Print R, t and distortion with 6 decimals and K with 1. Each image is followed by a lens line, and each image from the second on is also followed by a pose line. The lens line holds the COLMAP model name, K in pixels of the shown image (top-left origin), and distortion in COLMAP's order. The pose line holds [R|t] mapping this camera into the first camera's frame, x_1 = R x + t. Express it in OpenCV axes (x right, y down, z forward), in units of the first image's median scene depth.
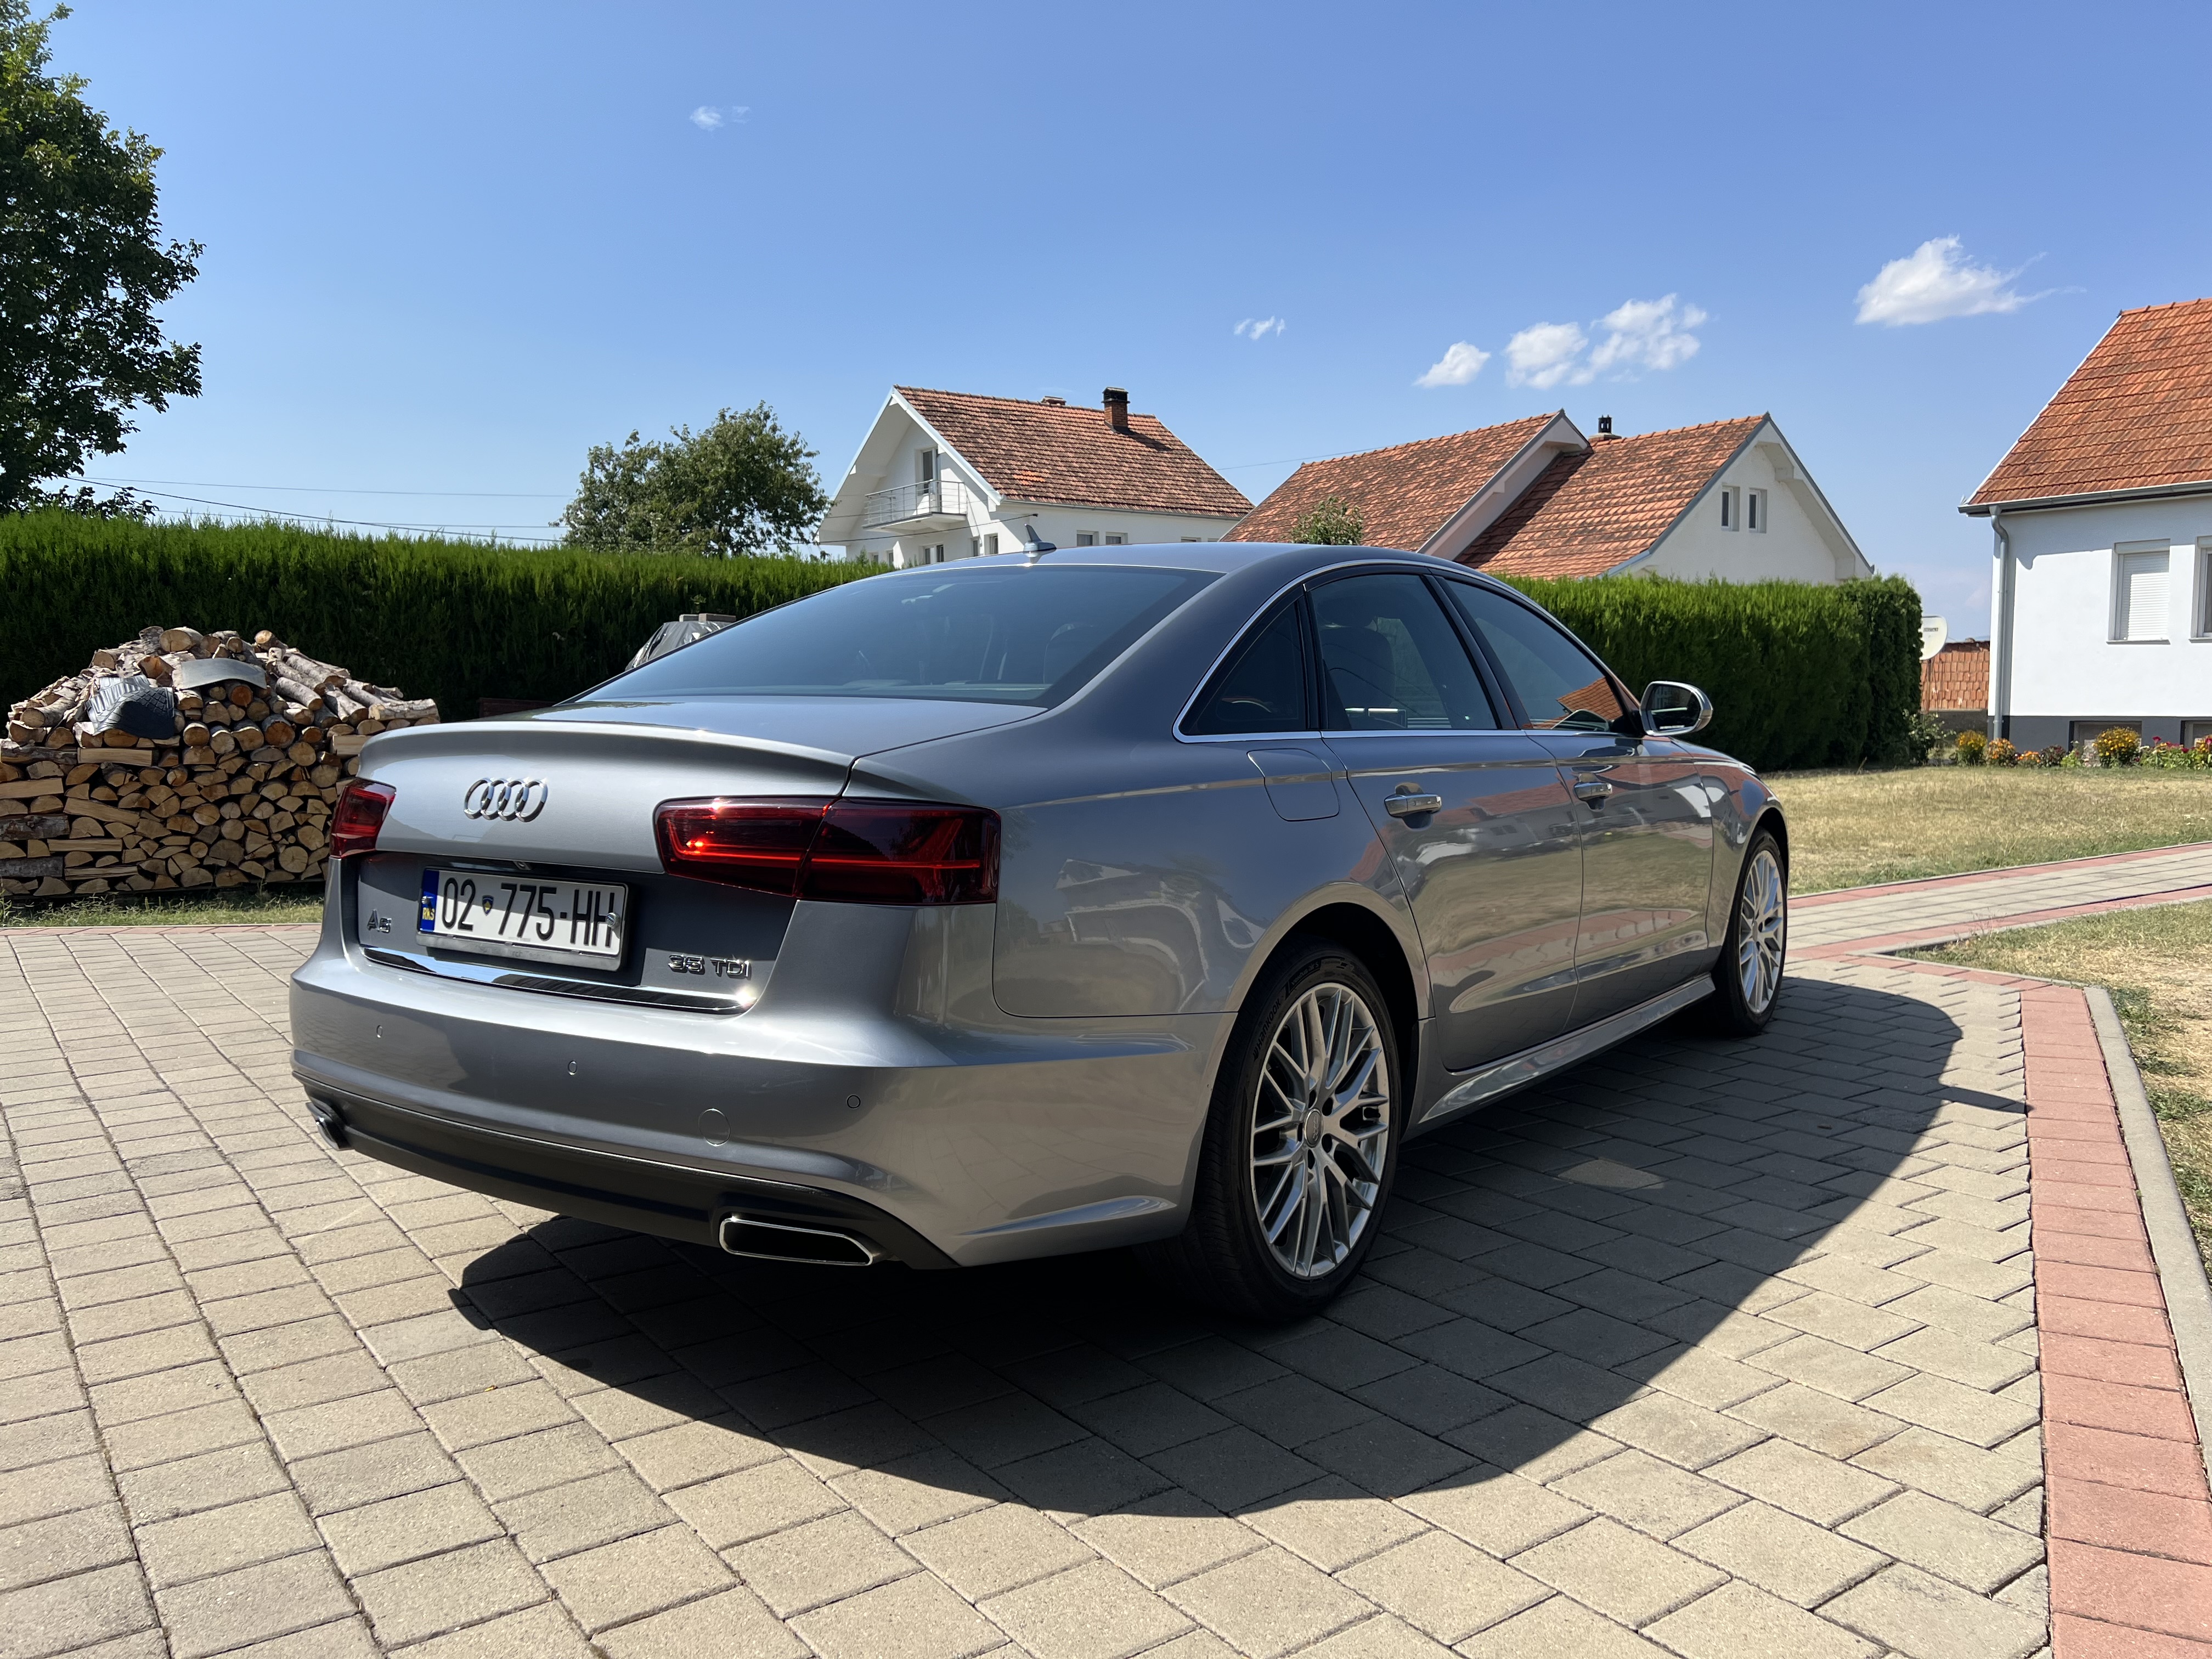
lens RADIAL K [[1672.5, 0, 1112.7], [0, 1672.5, 843.6], [0, 0, 1]] dist [0.033903, -0.018828]
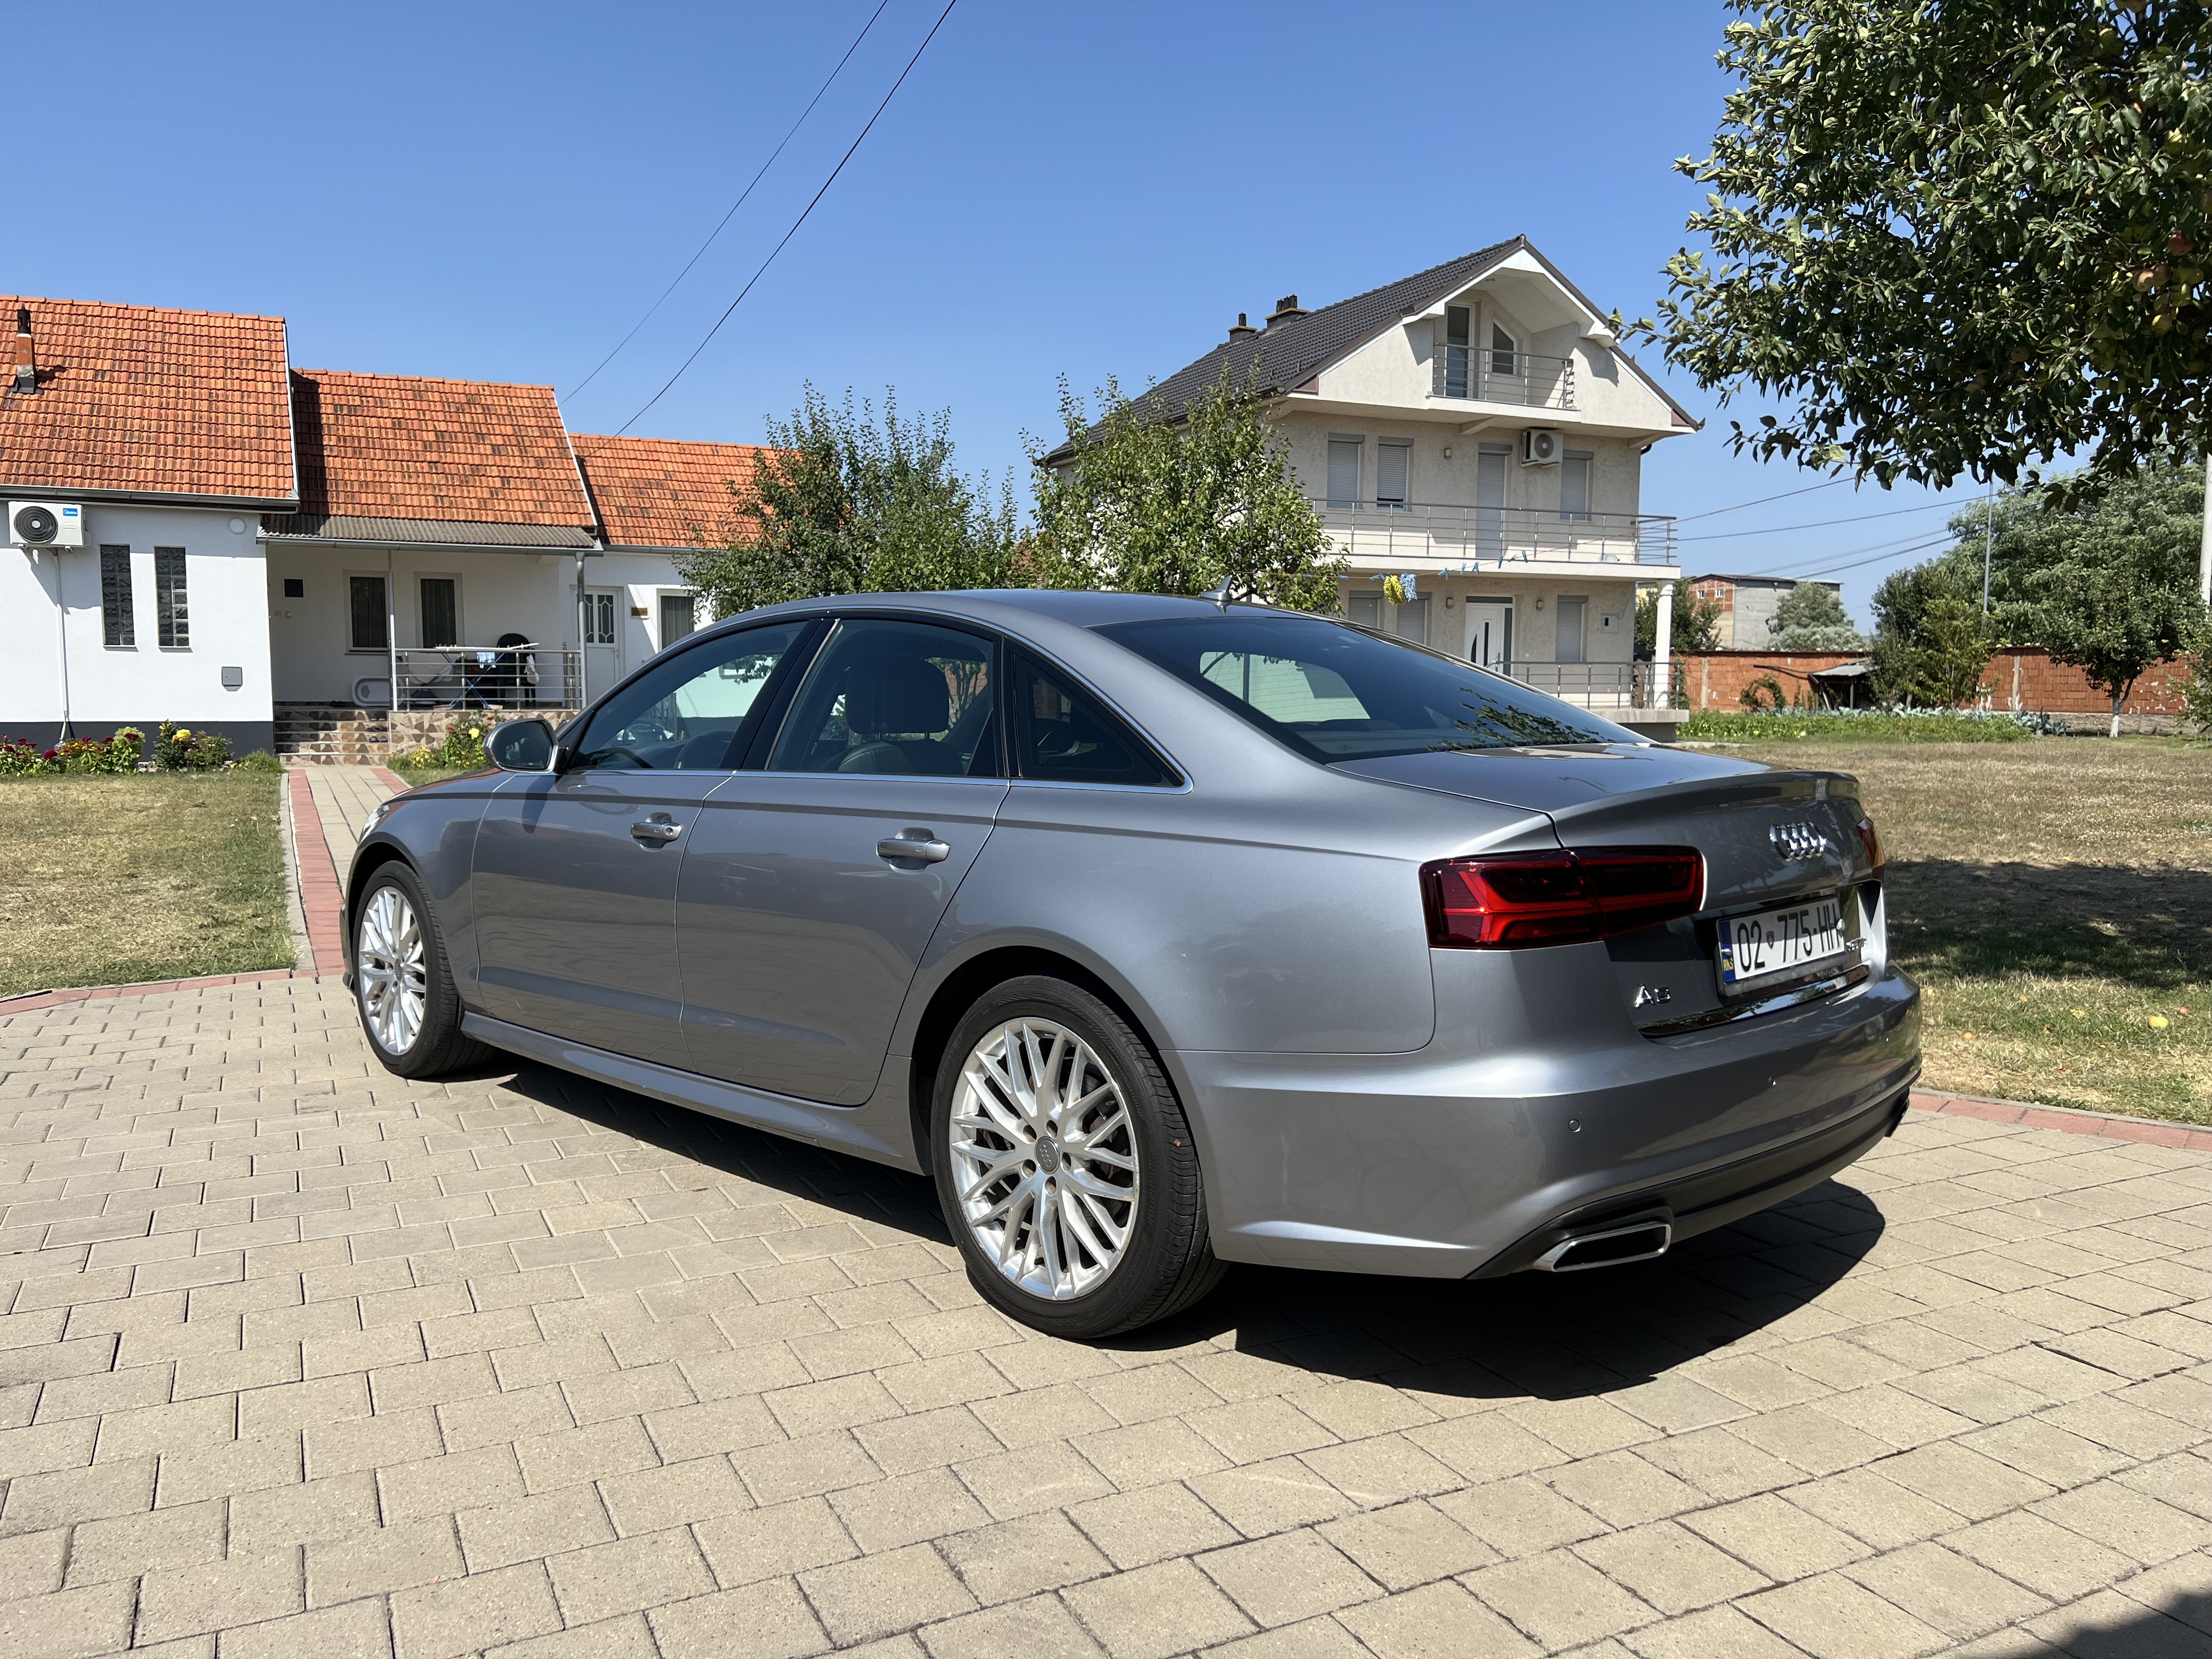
lens RADIAL K [[1672.5, 0, 1098.8], [0, 1672.5, 838.5], [0, 0, 1]] dist [0.033903, -0.018828]
pose [[0.164369, -0.079792, 0.983166, -1.497738], [0.080437, 0.994488, 0.067263, -0.136902], [-0.983114, 0.068027, 0.169881, 1.219906]]
